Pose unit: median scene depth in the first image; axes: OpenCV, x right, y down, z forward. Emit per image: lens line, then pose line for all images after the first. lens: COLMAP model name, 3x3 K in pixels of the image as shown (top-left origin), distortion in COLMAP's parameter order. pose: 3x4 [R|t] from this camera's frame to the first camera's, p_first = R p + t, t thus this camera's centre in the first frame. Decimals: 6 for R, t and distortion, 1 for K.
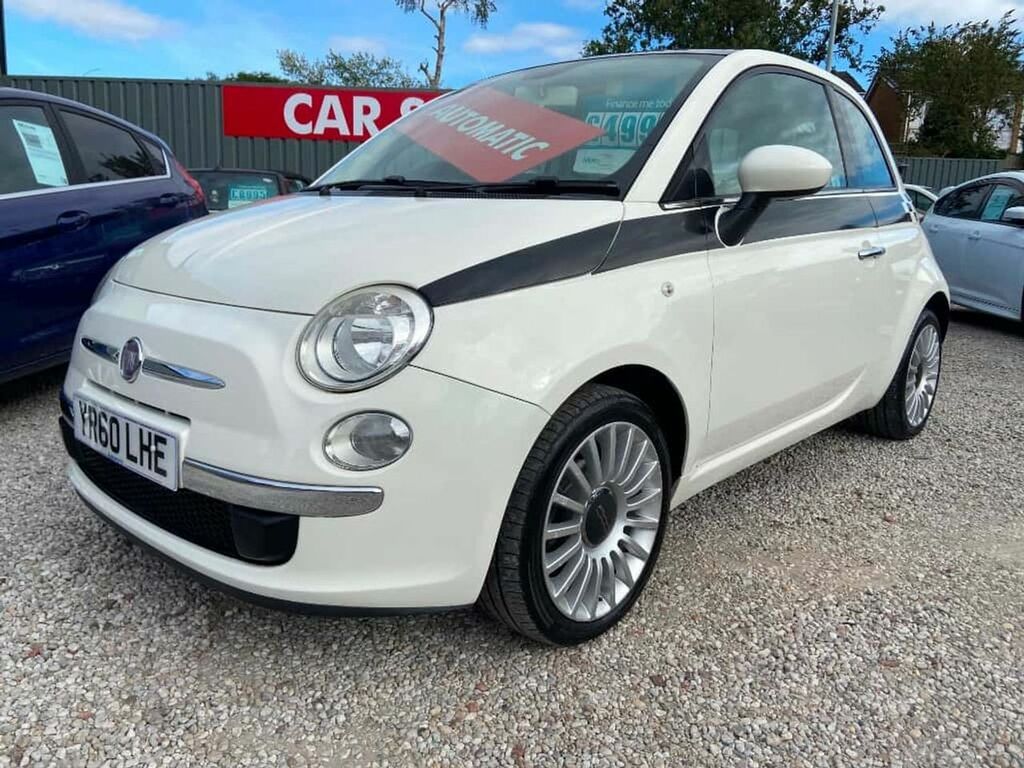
lens RADIAL K [[845.8, 0, 512.0], [0, 845.8, 384.0], [0, 0, 1]] dist [0.147436, -0.268713]
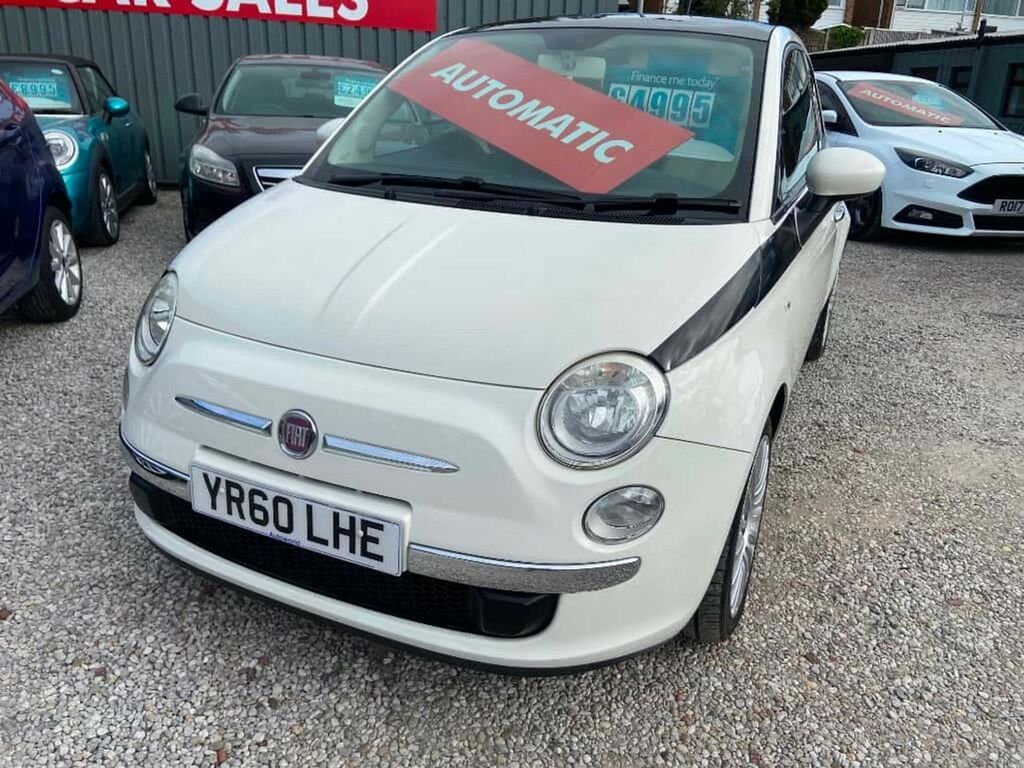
lens RADIAL K [[845.8, 0, 512.0], [0, 845.8, 384.0], [0, 0, 1]] dist [0.147436, -0.268713]
pose [[0.947858, -0.102620, 0.301718, -0.507913], [0.047959, 0.981888, 0.183292, -0.241527], [-0.315062, -0.159265, 0.935612, 0.095666]]
